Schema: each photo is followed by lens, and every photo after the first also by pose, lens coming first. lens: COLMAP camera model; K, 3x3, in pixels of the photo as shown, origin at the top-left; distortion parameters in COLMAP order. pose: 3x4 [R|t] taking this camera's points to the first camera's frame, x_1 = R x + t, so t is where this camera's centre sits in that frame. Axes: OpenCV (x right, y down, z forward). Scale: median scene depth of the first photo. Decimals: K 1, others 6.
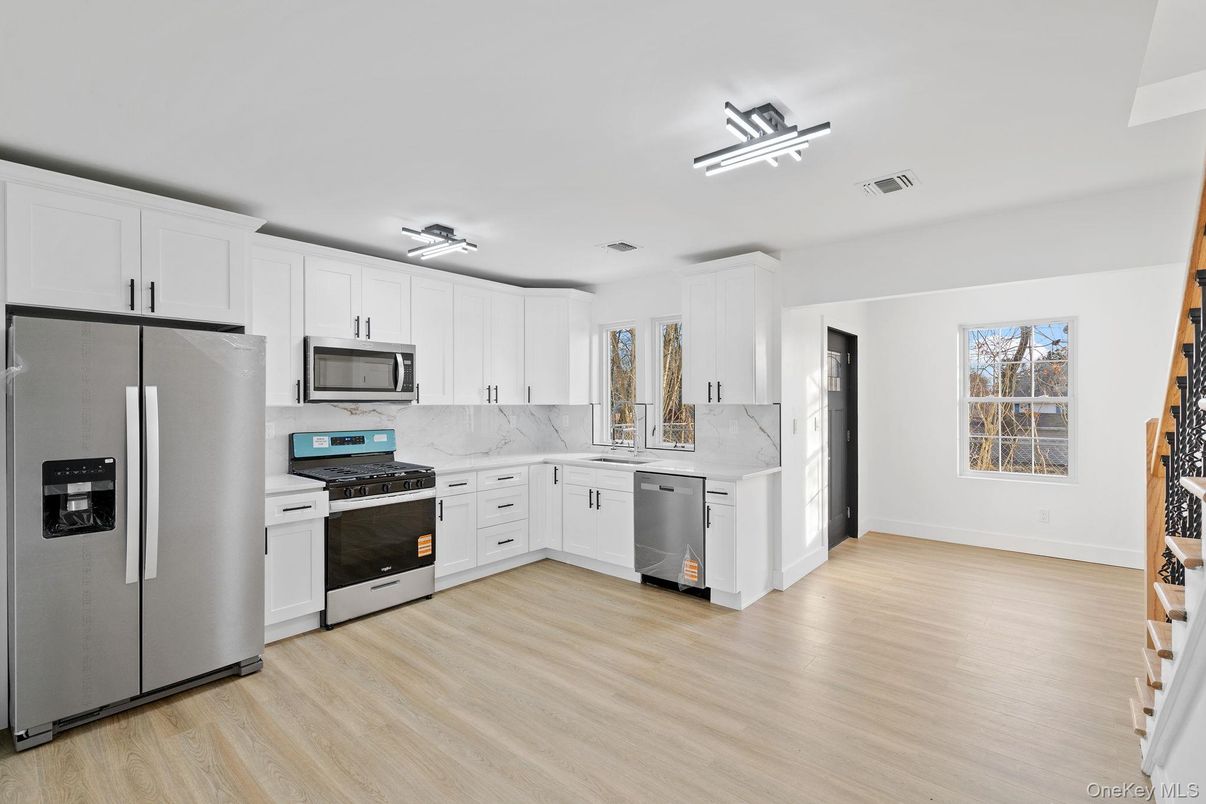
lens RADIAL K [[541.2, 0, 603.0], [0, 541.2, 402.0], [0, 0, 1]] dist [0.000415, 0.000245]
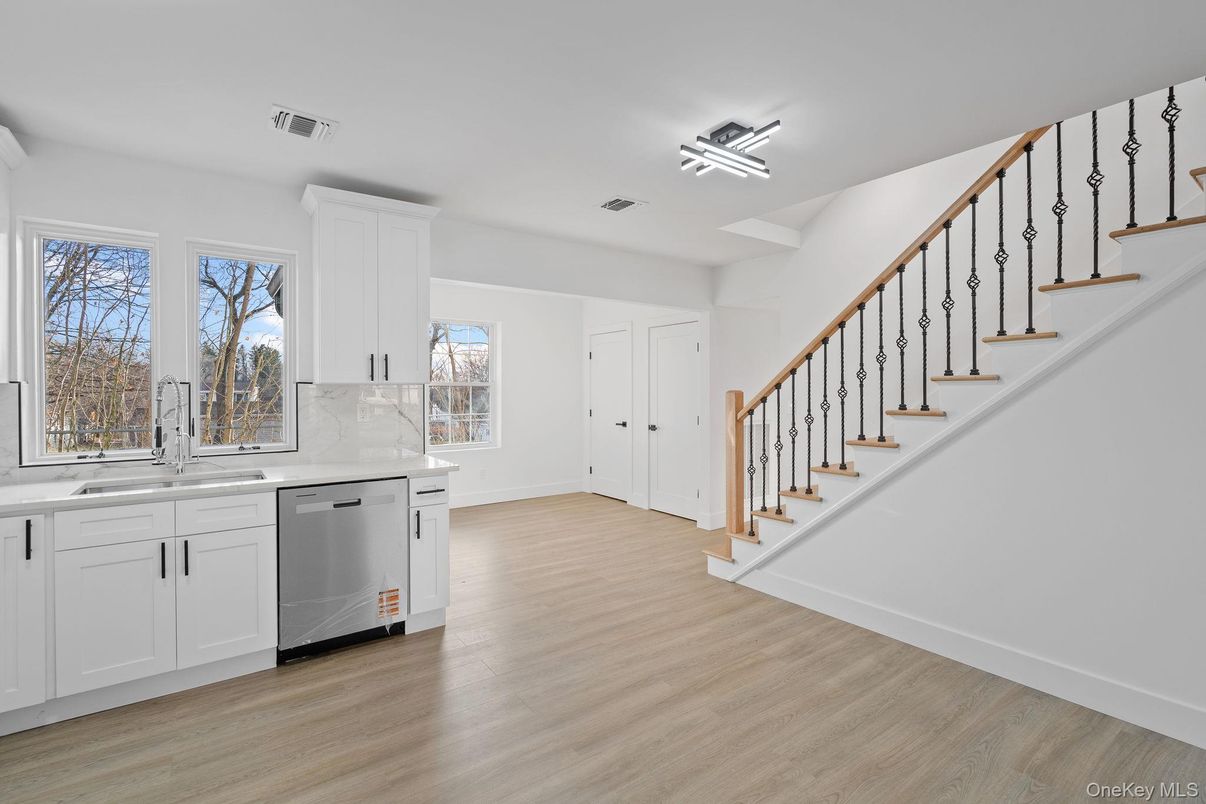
lens RADIAL K [[545.7, 0, 597.9], [0, 545.7, 394.9], [0, 0, 1]] dist [-0.001256, 0.000295]
pose [[0.246289, -0.009043, 0.969154, -0.510444], [-0.000851, 0.999954, 0.009546, 0.013893], [-0.969196, -0.003176, 0.246270, 0.547438]]
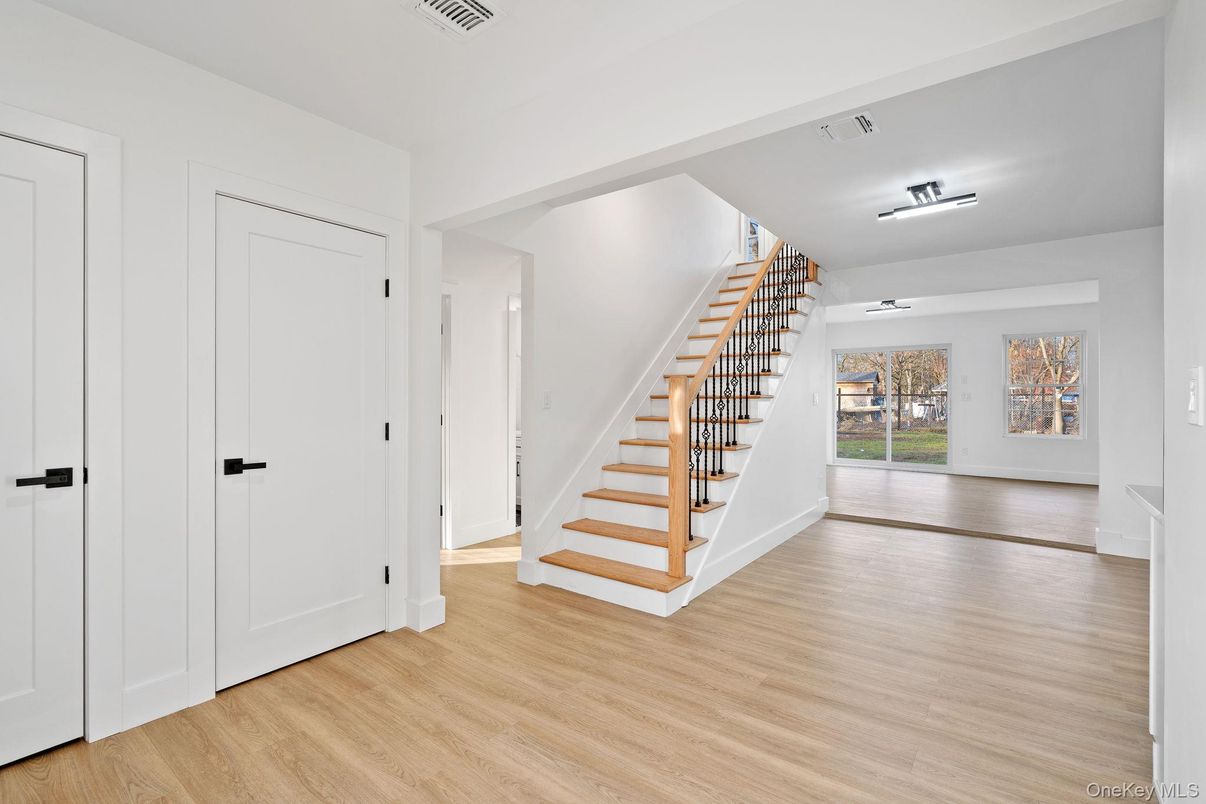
lens RADIAL K [[547.9, 0, 603.0], [0, 547.9, 402.0], [0, 0, 1]] dist [0.002358, 0.000340]
pose [[-0.998760, 0.001646, -0.049761, 0.733481], [0.001592, 0.999998, 0.001125, 0.055240], [0.049763, 0.001044, -0.998761, 1.422188]]
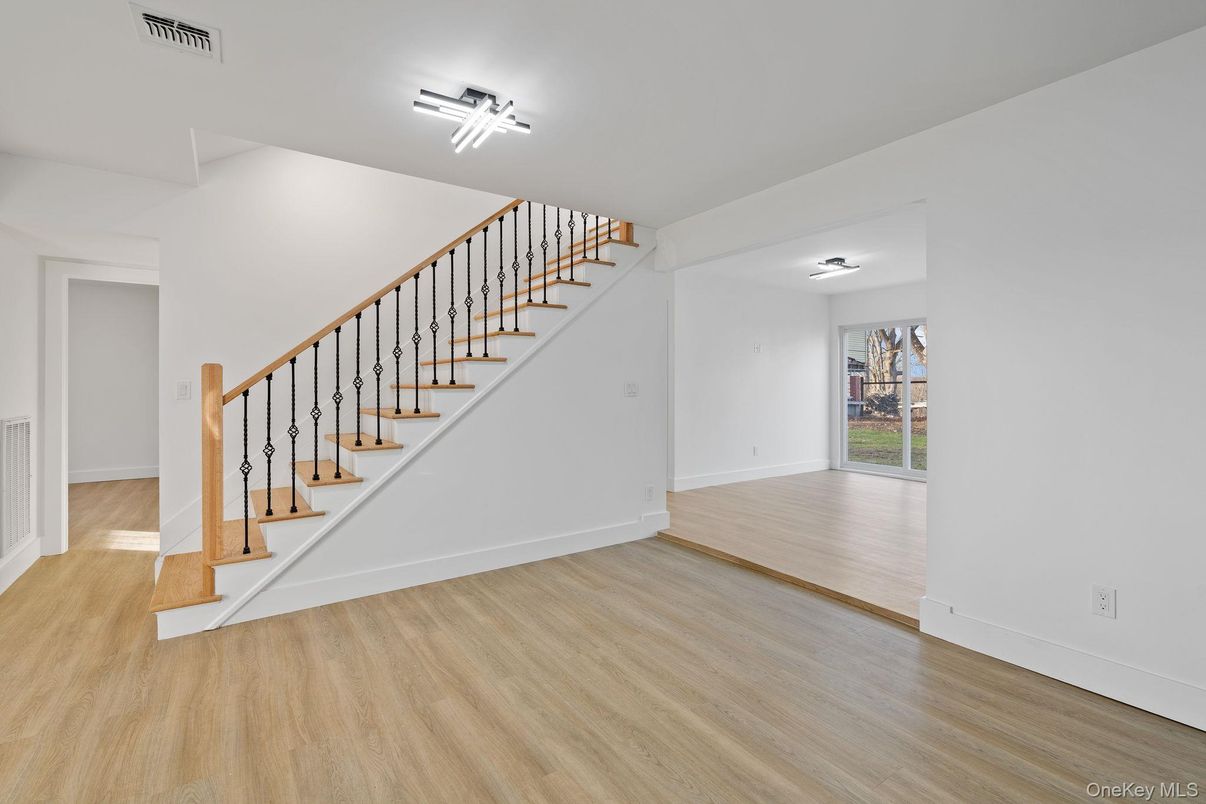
lens RADIAL K [[545.7, 0, 597.9], [0, 545.7, 394.9], [0, 0, 1]] dist [-0.001256, 0.000295]
pose [[-0.963746, 0.000259, 0.266822, -0.149180], [0.002565, 0.999962, 0.008294, 0.053718], [-0.266810, 0.008678, -0.963710, 1.134780]]
